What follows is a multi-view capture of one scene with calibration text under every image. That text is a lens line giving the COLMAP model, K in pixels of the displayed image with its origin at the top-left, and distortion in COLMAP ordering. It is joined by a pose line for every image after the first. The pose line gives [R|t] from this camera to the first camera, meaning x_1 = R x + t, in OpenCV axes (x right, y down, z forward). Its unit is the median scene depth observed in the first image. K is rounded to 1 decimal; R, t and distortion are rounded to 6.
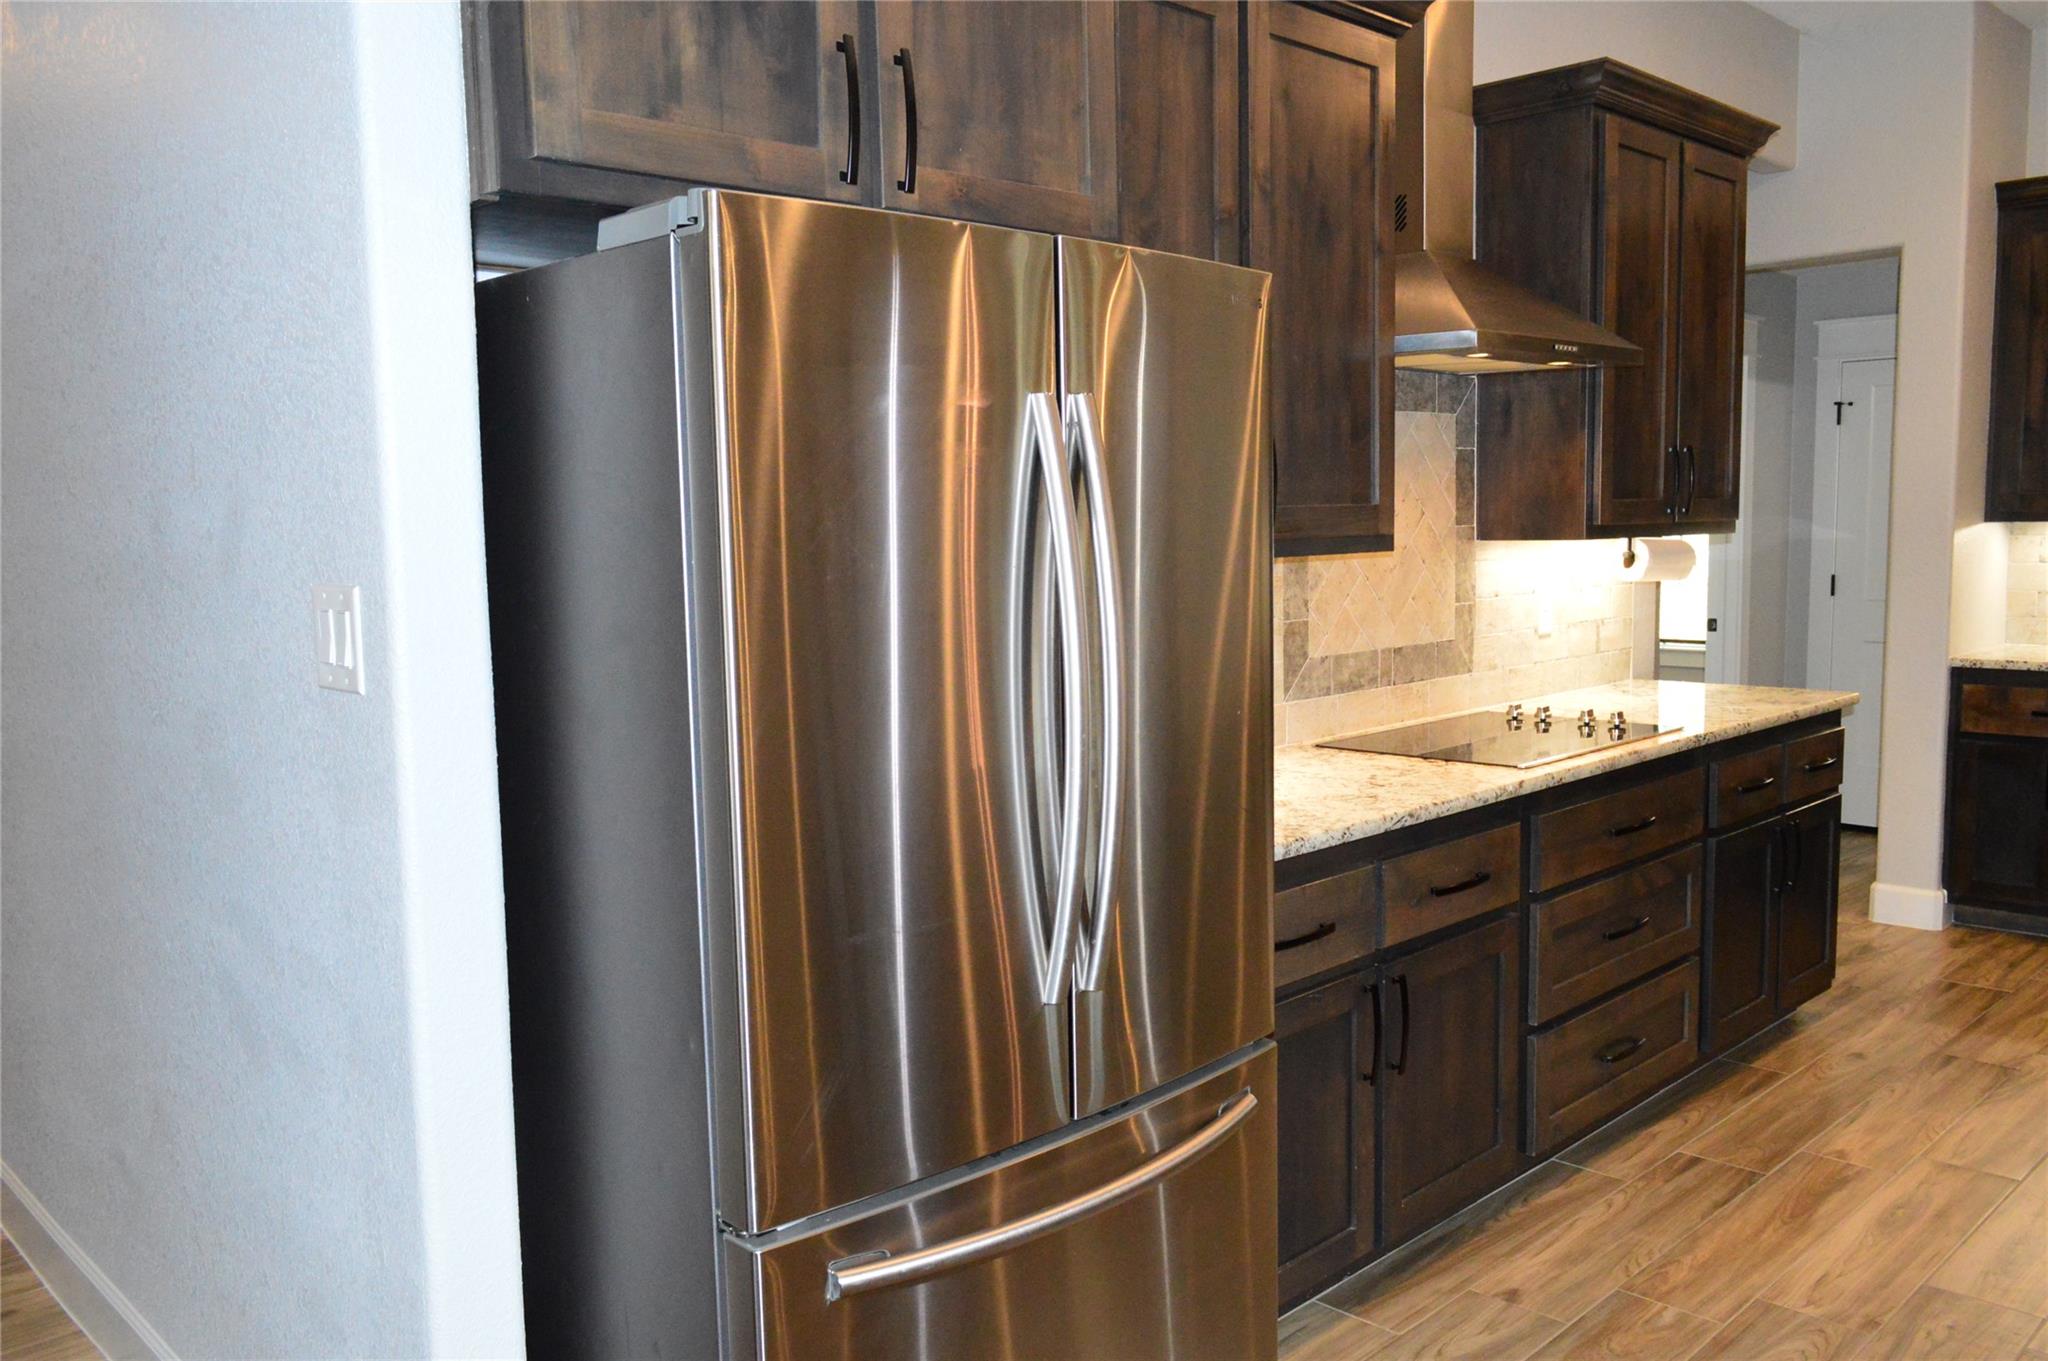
lens RADIAL K [[1597.9, 0, 1028.0], [0, 1597.9, 683.3], [0, 0, 1]] dist [0.011164, 0.010035]
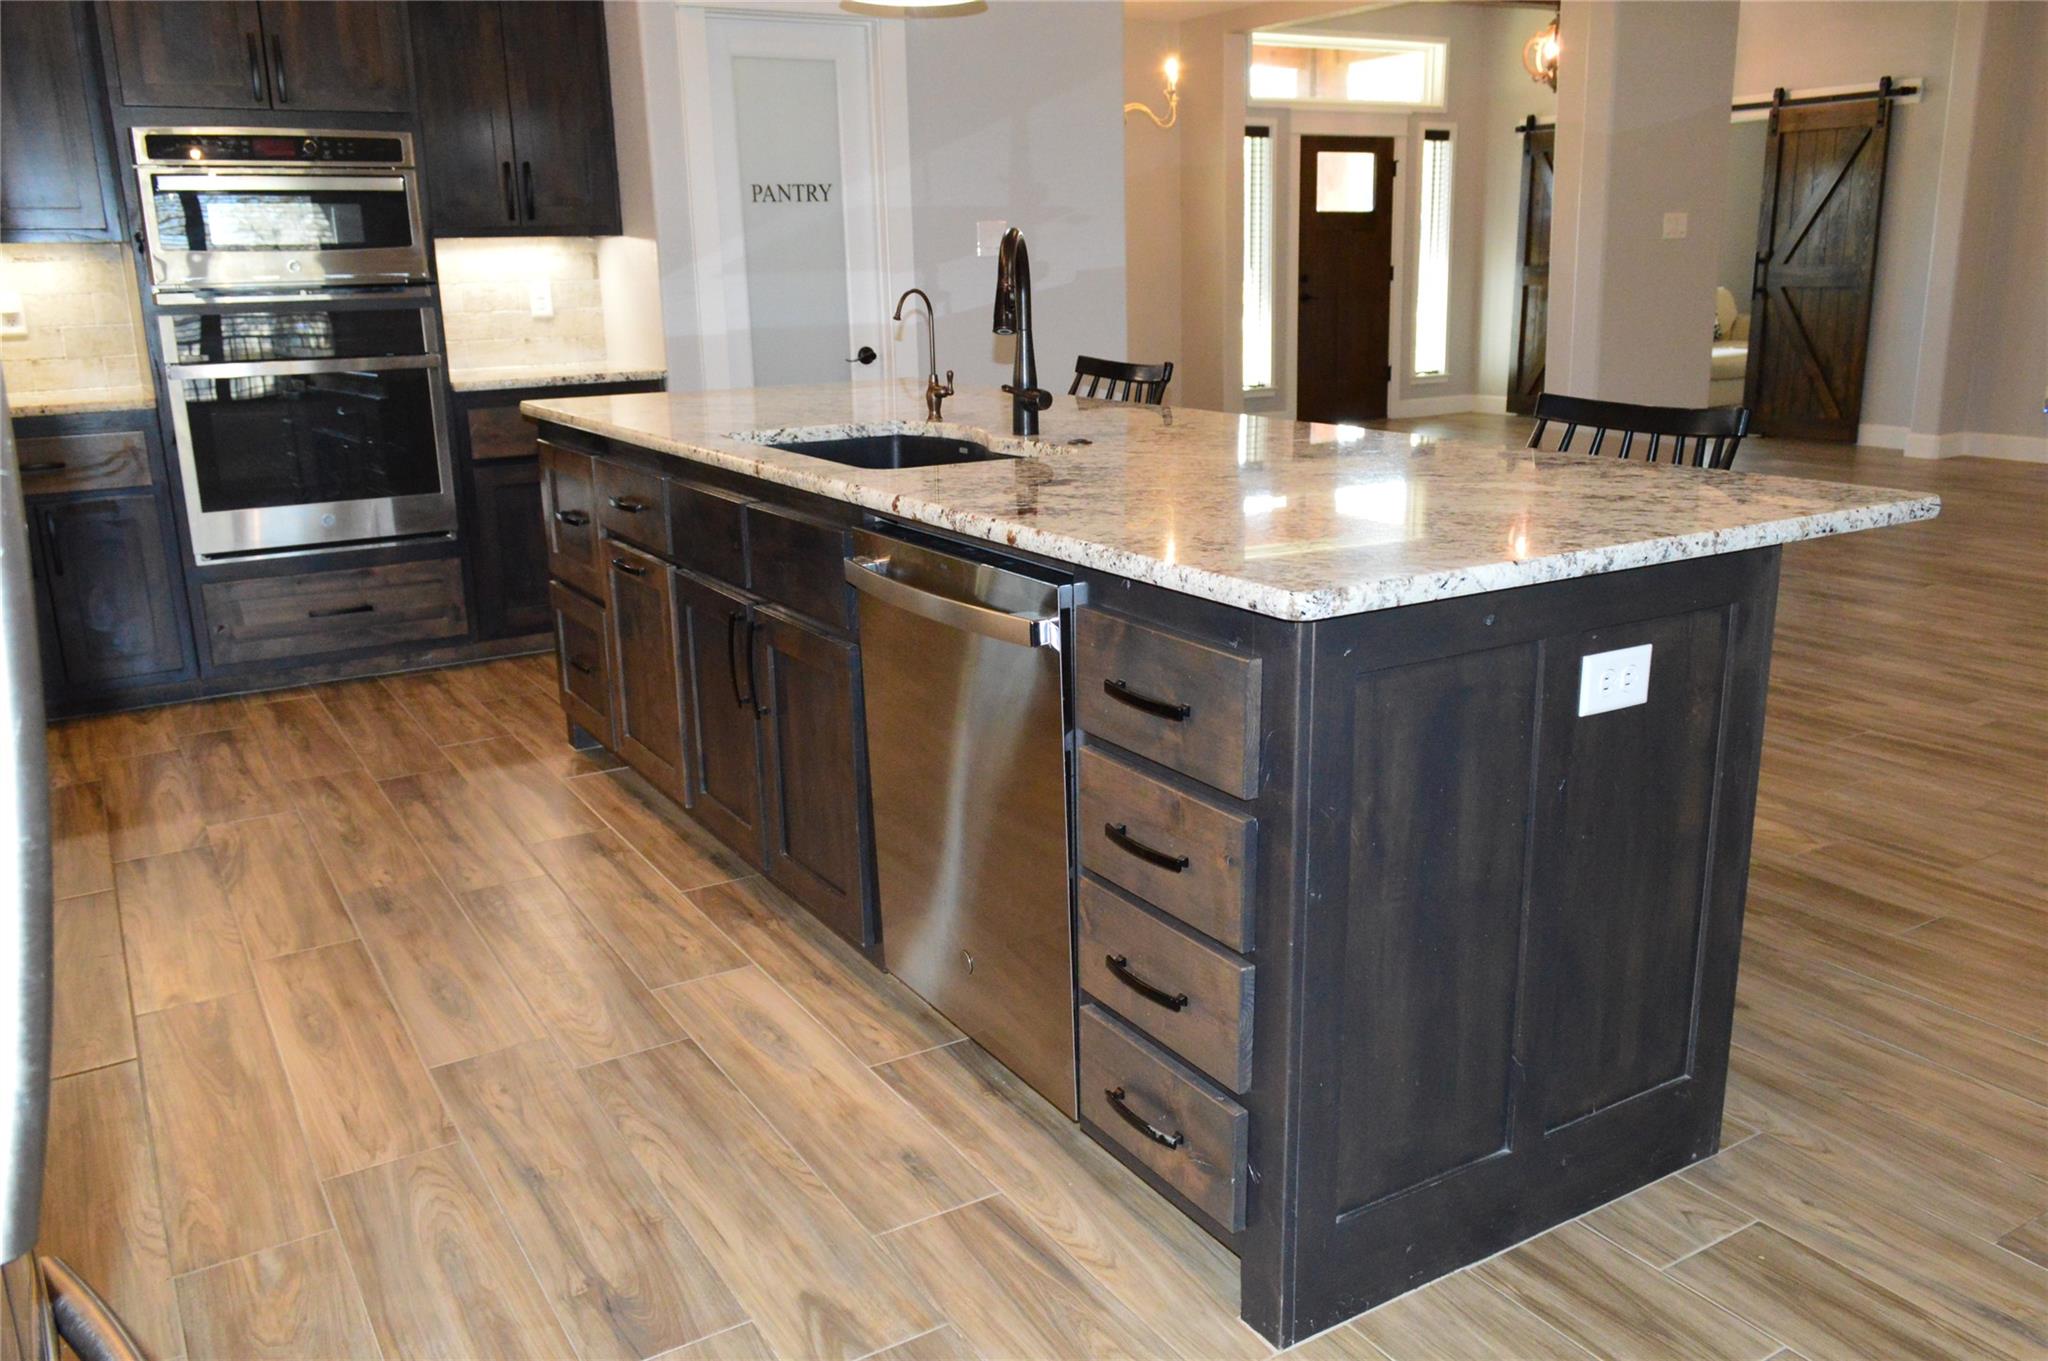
lens RADIAL K [[1597.9, 0, 1027.9], [0, 1597.9, 684.3], [0, 0, 1]] dist [0.011164, 0.010035]
pose [[0.224543, -0.229288, 0.947105, -0.153547], [0.113834, 0.971441, 0.208192, 0.023704], [-0.967792, 0.061064, 0.244231, 0.459835]]
